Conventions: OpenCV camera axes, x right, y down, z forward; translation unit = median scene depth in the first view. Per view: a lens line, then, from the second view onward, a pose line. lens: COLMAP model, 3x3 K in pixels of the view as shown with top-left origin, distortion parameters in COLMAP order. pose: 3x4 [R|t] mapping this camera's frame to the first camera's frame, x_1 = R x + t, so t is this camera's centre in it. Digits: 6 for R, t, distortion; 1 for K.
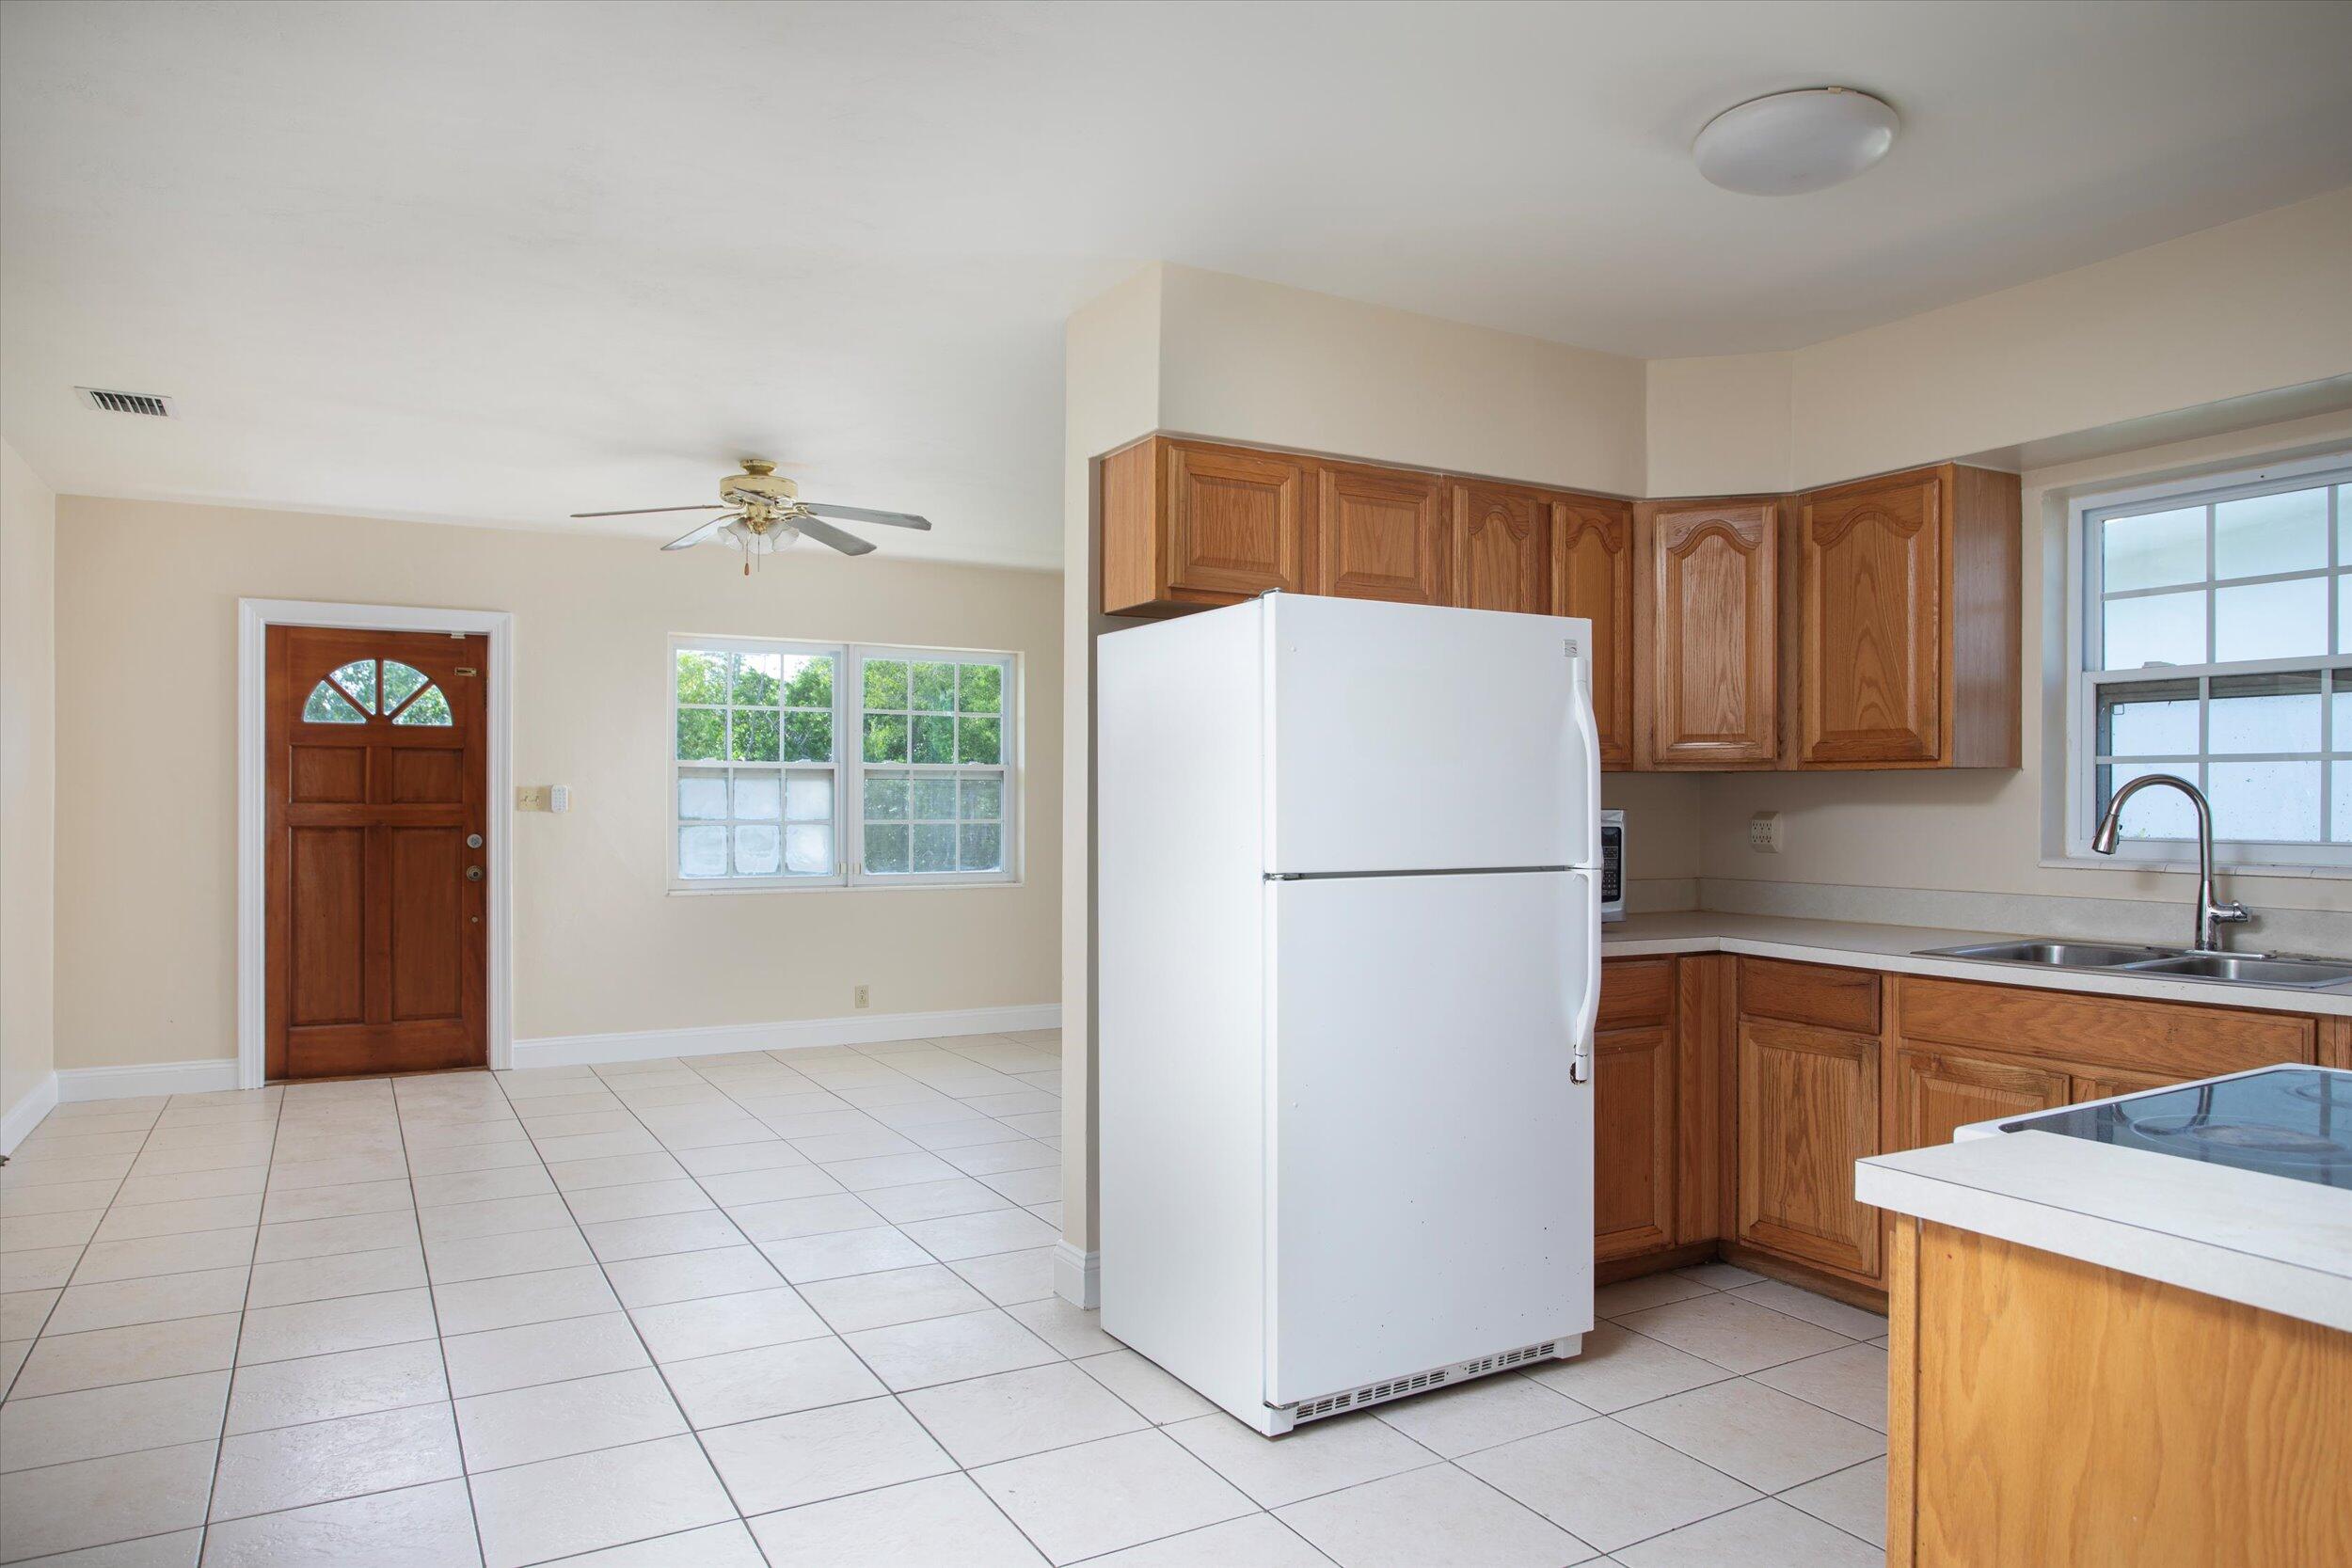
lens RADIAL K [[1485.9, 0, 1176.0], [0, 1485.9, 784.0], [0, 0, 1]] dist [-0.057087, 0.000354]
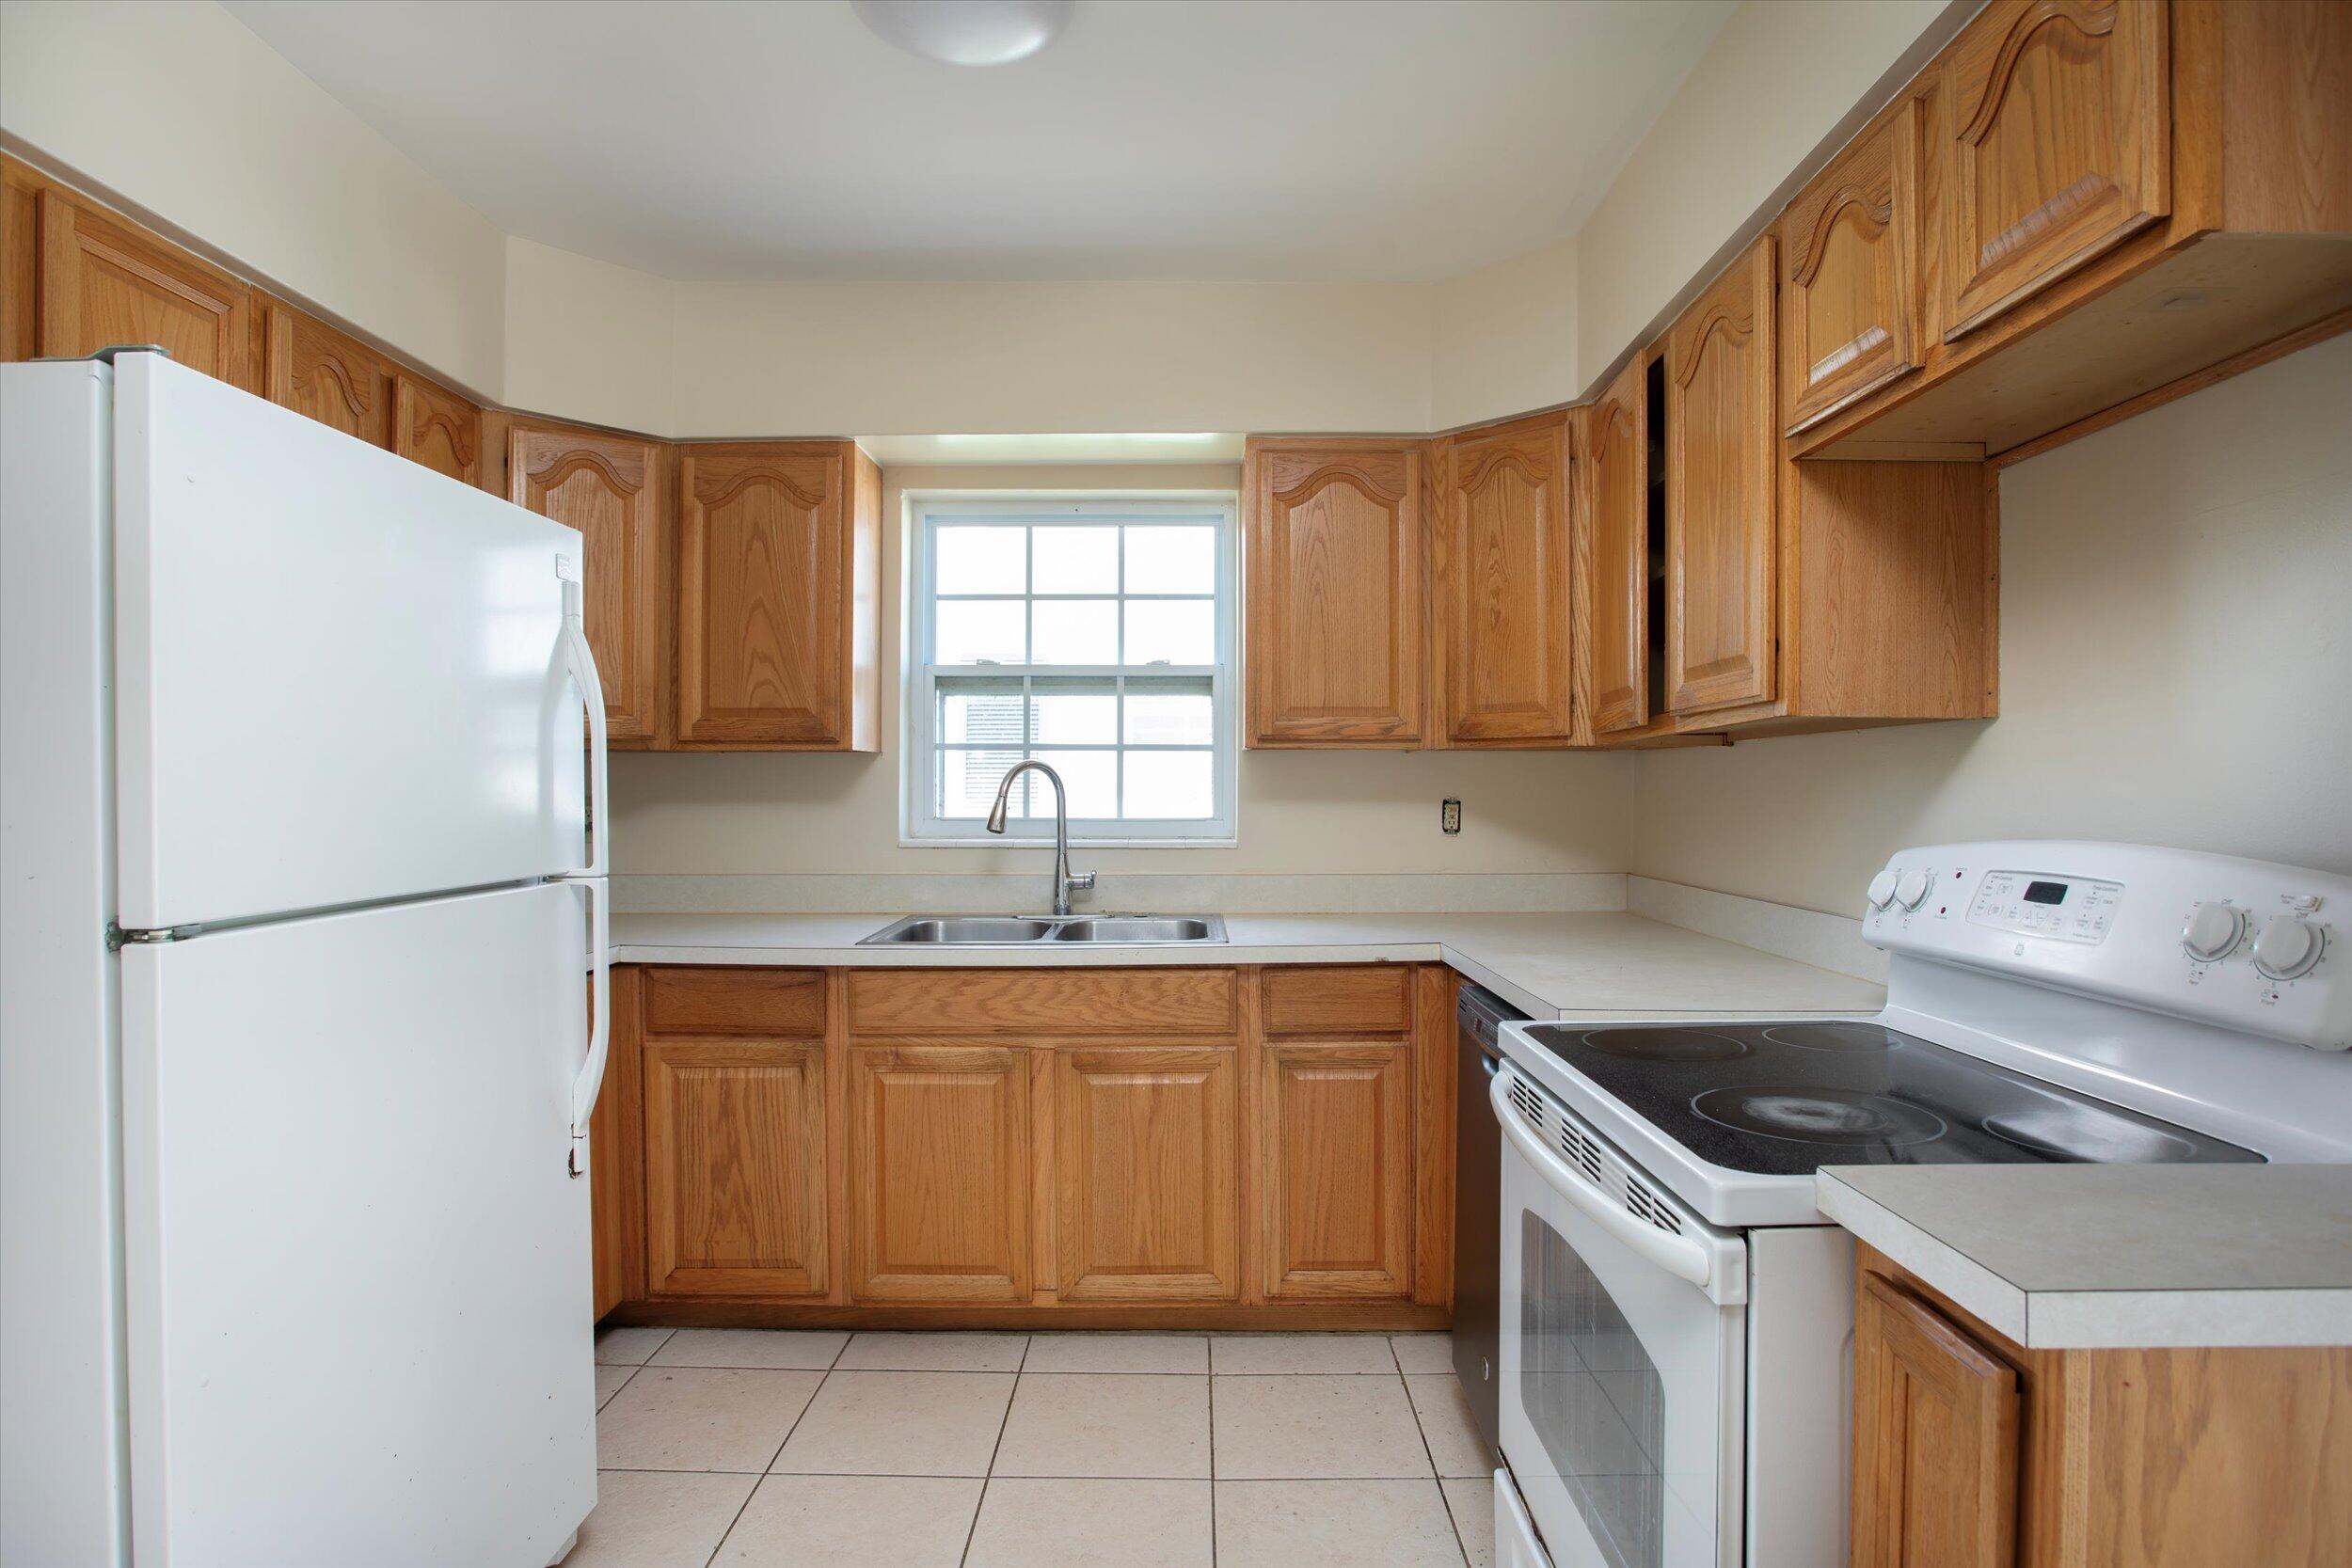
lens RADIAL K [[1244.2, 0, 1180.6], [0, 1244.2, 795.6], [0, 0, 1]] dist [-0.041664, 0.000305]
pose [[0.499431, -0.006636, 0.866328, -0.094562], [-0.008726, 0.999881, 0.012690, 0.007571], [-0.866309, -0.013897, 0.499314, 0.447405]]
